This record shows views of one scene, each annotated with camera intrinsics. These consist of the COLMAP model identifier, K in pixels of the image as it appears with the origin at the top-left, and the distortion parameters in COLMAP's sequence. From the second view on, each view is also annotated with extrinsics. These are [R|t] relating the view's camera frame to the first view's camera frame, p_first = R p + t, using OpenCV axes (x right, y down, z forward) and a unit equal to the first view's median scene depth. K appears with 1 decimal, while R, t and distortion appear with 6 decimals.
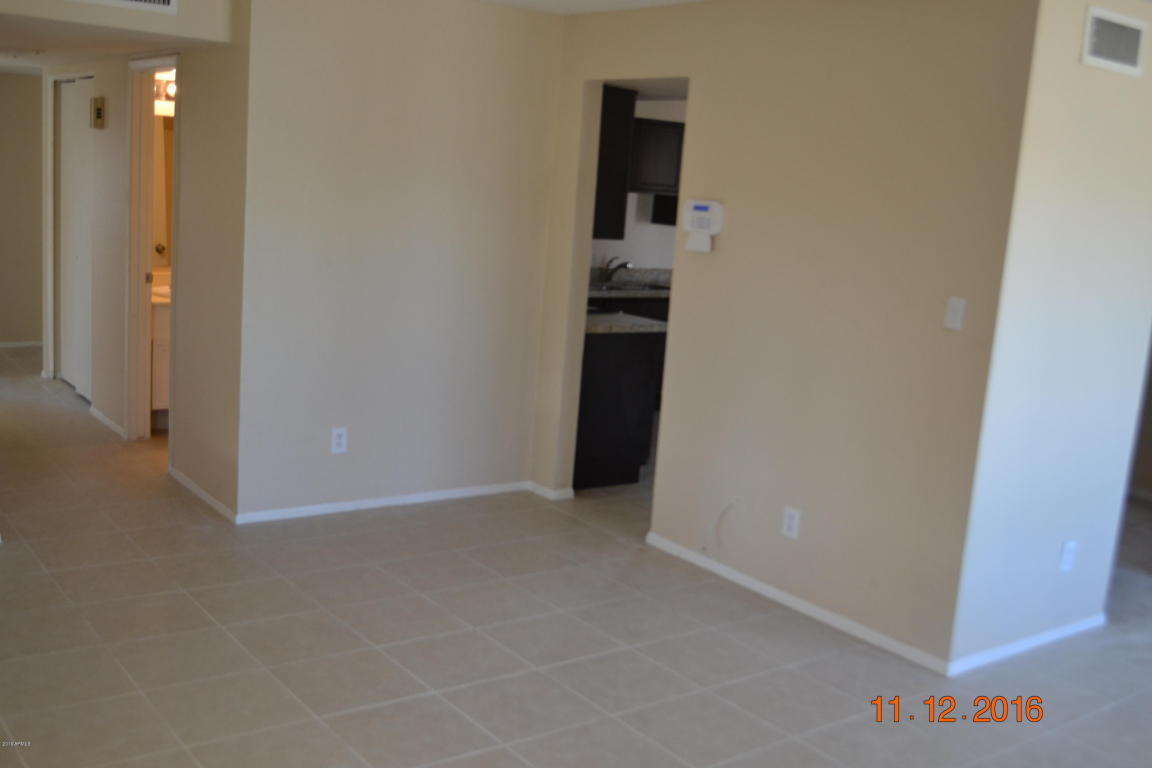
lens RADIAL K [[1161.6, 0, 576.0], [0, 1161.6, 384.0], [0, 0, 1]] dist [-0.045720, -0.002532]
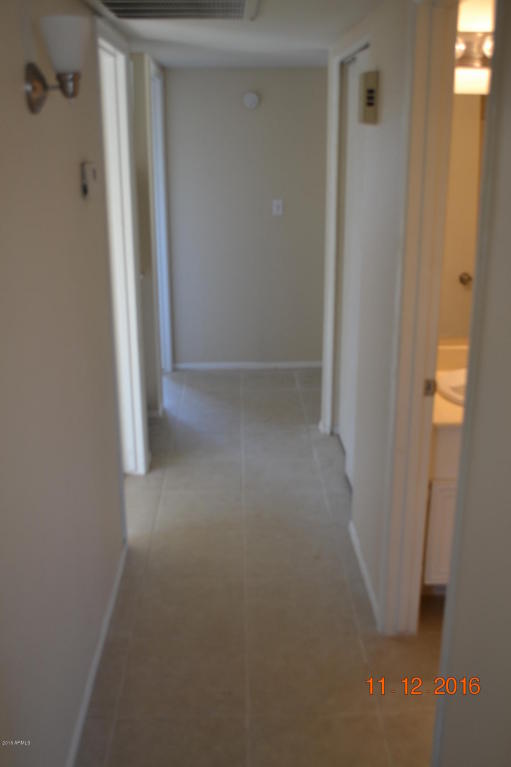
lens RADIAL K [[773.4, 0, 255.5], [0, 773.4, 383.5], [0, 0, 1]] dist [-0.045720, -0.002532]
pose [[0.811311, 0.102992, -0.575471, -0.208307], [-0.038032, 0.991573, 0.123842, -0.129428], [0.583376, -0.078588, 0.808391, 0.605540]]
